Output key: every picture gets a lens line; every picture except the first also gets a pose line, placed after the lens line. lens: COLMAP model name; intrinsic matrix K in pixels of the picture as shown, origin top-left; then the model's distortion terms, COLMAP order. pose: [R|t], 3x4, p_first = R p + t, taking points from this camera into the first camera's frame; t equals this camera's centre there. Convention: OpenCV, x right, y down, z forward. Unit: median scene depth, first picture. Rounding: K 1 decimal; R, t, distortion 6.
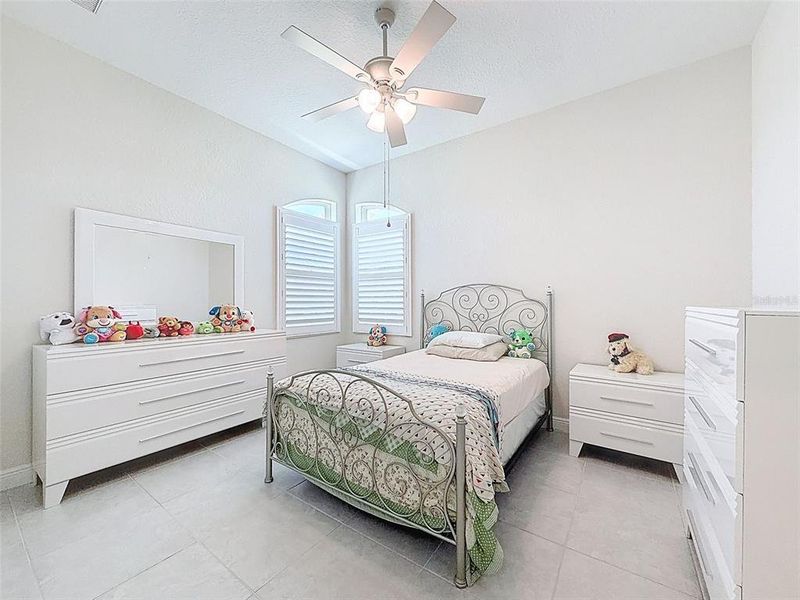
lens RADIAL K [[322.1, 0, 399.9], [0, 322.1, 301.0], [0, 0, 1]] dist [0.000972, 0.000205]
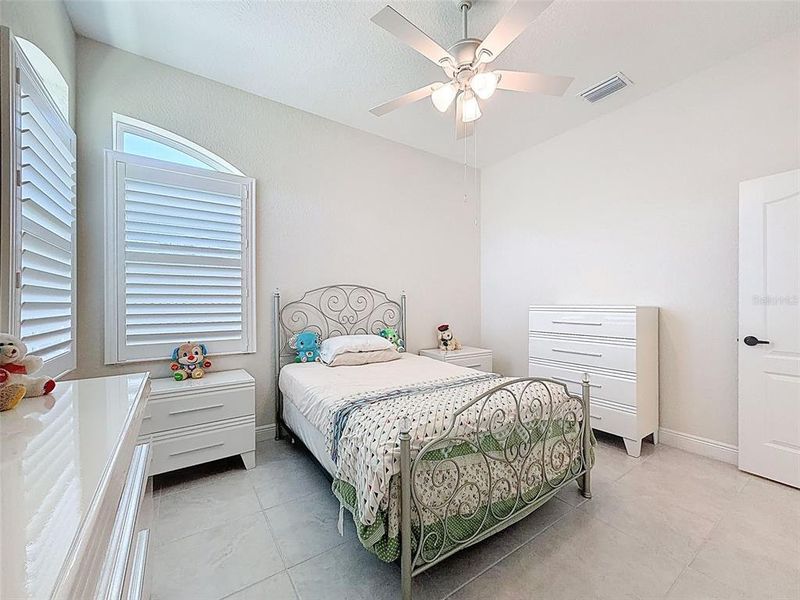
lens RADIAL K [[322.1, 0, 399.9], [0, 322.1, 301.0], [0, 0, 1]] dist [0.000972, 0.000205]
pose [[0.341077, 0.004897, 0.940022, -0.639332], [-0.001517, 0.999988, -0.004659, -0.000875], [-0.940034, 0.000163, 0.341081, 0.555203]]
